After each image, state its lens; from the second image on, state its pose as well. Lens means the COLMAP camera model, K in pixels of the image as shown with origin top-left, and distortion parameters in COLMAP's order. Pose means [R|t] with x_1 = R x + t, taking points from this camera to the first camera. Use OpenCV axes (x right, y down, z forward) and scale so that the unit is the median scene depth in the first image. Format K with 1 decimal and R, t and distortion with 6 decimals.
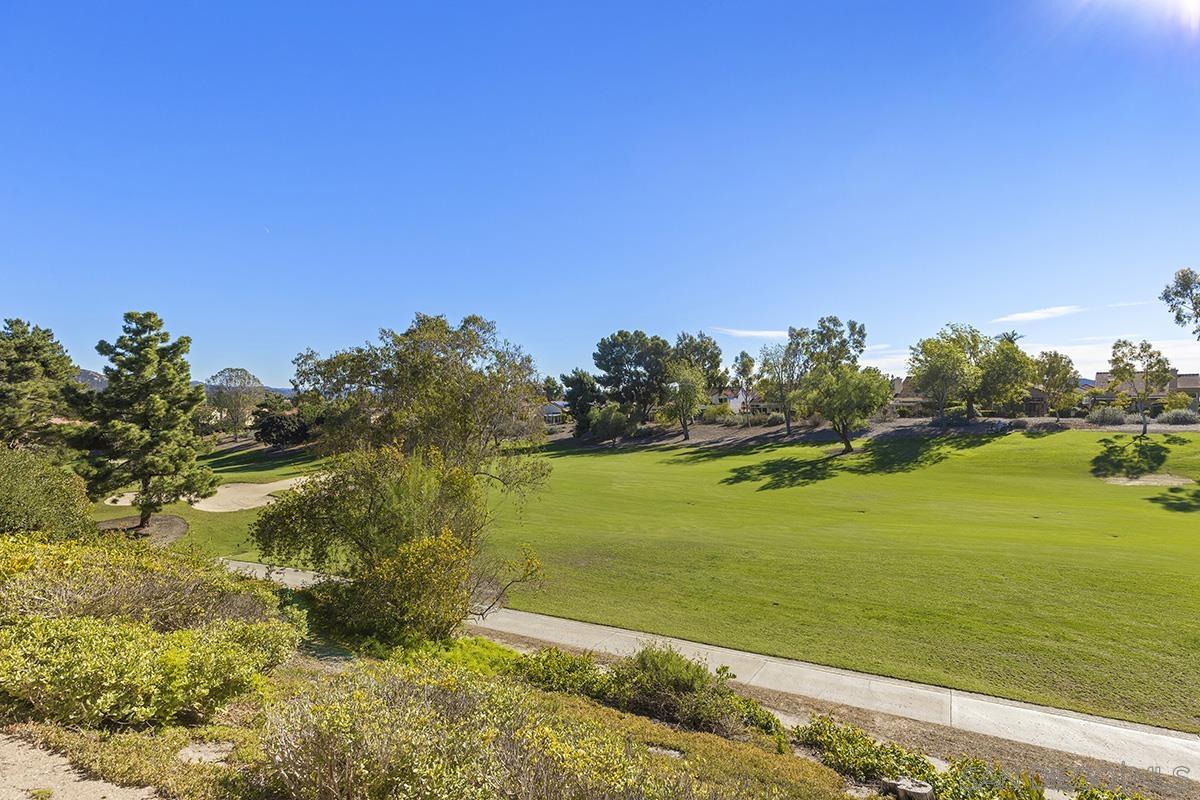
lens RADIAL K [[532.9, 0, 604.8], [0, 532.9, 389.4], [0, 0, 1]] dist [0.000577, -0.000707]
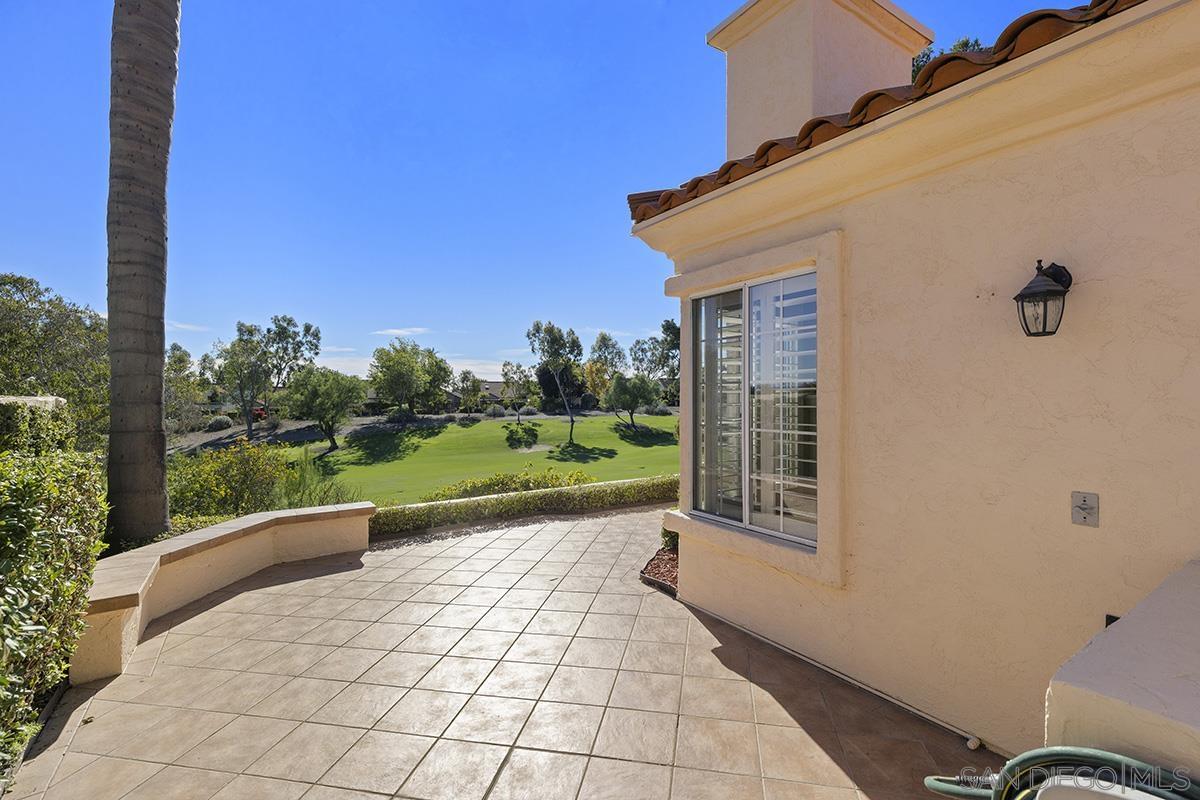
lens RADIAL K [[539.7, 0, 606.2], [0, 539.7, 397.3], [0, 0, 1]] dist [0.008914, -0.000283]
pose [[0.492928, 0.004245, 0.870060, -0.199259], [-0.013326, 0.999908, 0.002671, 0.002752], [-0.869968, -0.012911, 0.492939, -0.008341]]
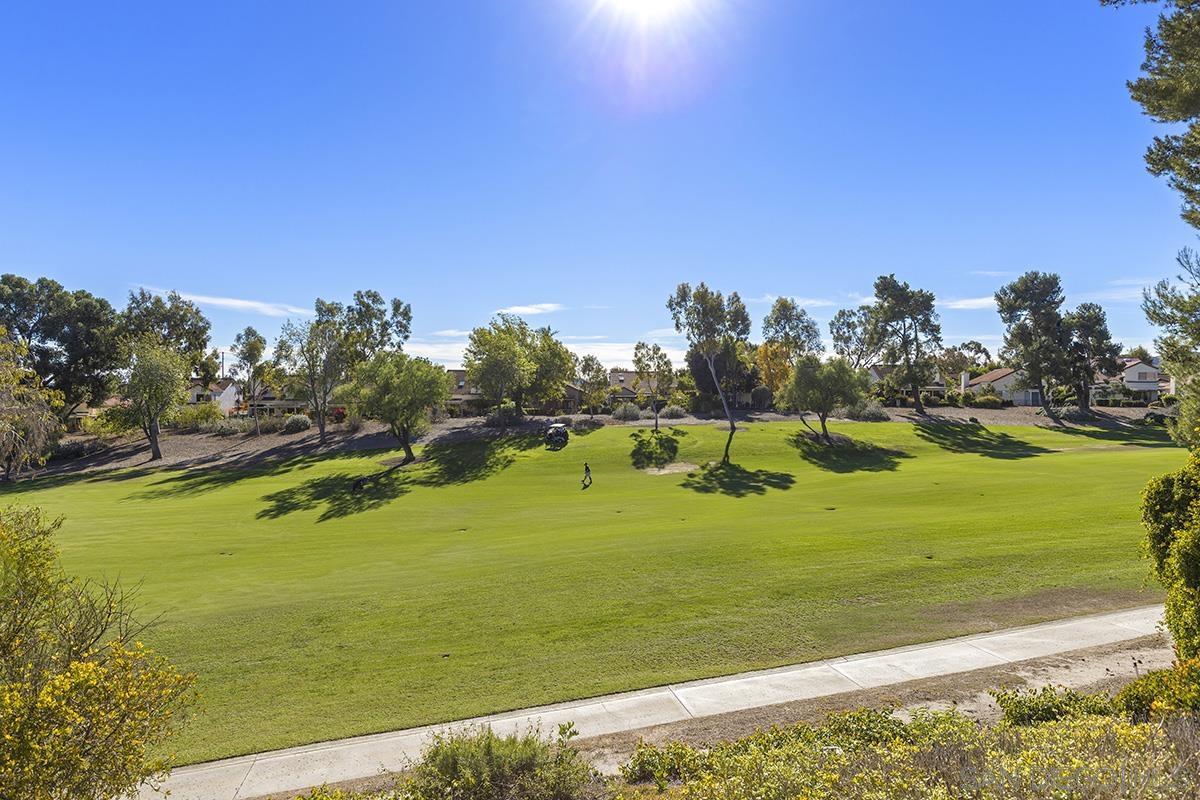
lens RADIAL K [[700.5, 0, 604.5], [0, 700.5, 397.7], [0, 0, 1]] dist [-0.001354, 0.000478]
pose [[0.710962, -0.000361, 0.703231, -0.072485], [-0.014112, 0.999791, 0.014780, 0.000501], [-0.703089, -0.020432, 0.710808, 0.031314]]
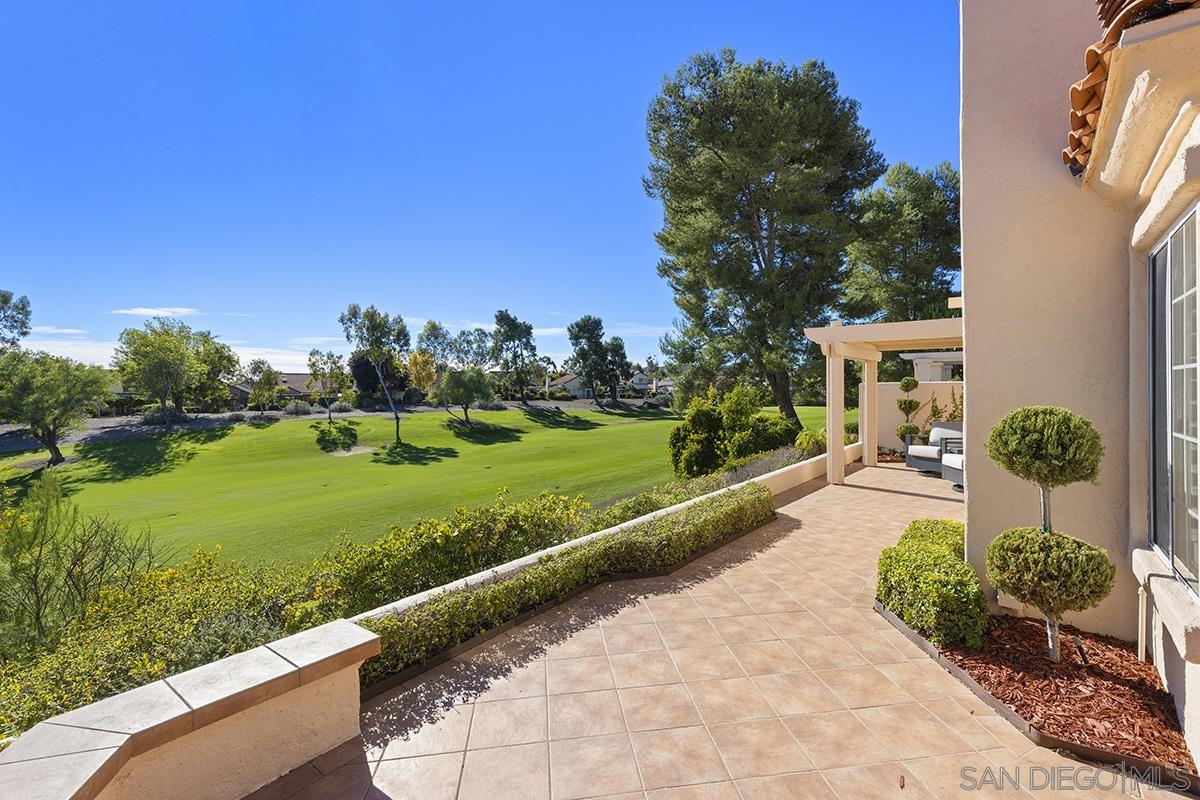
lens RADIAL K [[543.6, 0, 606.3], [0, 543.6, 389.4], [0, 0, 1]] dist [0.008262, -0.000435]
pose [[0.183744, 0.006650, 0.982952, -0.177046], [-0.011286, 0.999925, -0.004655, 0.003222], [-0.982909, -0.010238, 0.183805, 0.044539]]
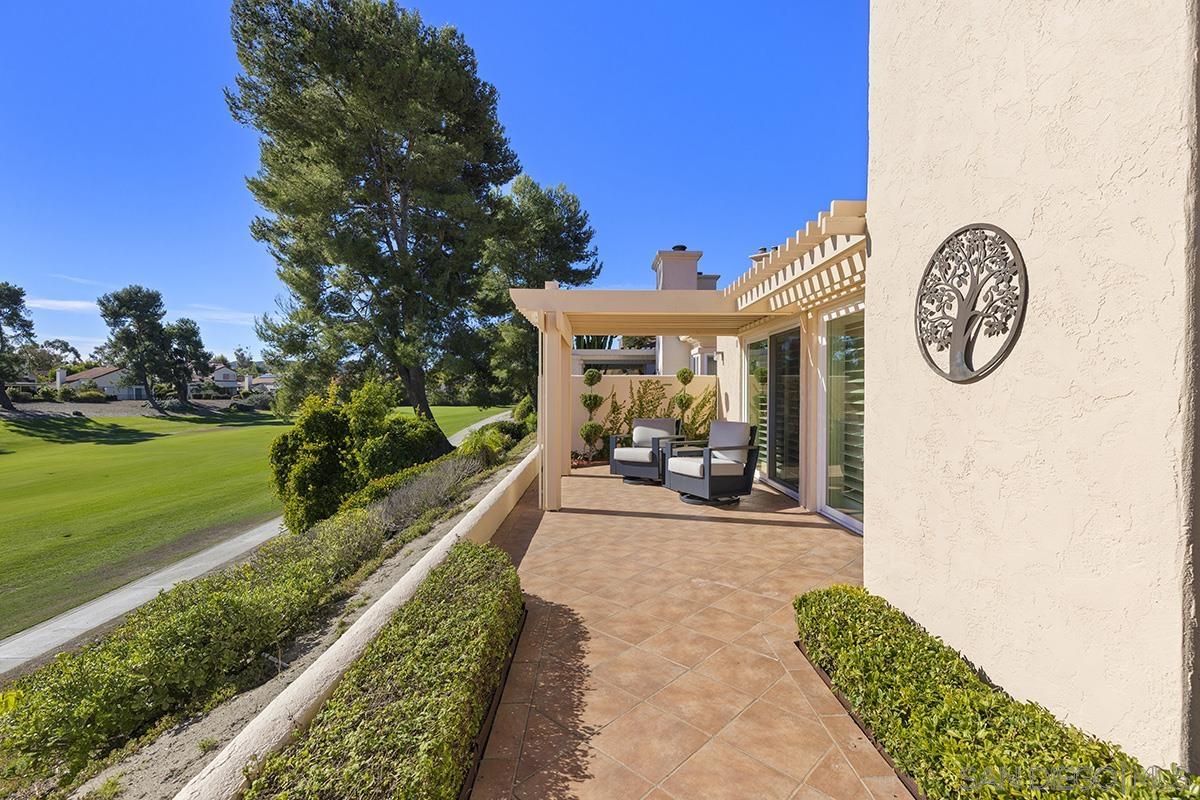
lens RADIAL K [[539.7, 0, 606.2], [0, 539.7, 397.3], [0, 0, 1]] dist [0.008914, -0.000283]
pose [[-0.469790, -0.006607, 0.882753, -0.122564], [-0.010941, 0.999939, 0.001661, 0.005102], [-0.882710, -0.008877, -0.469834, 0.049860]]
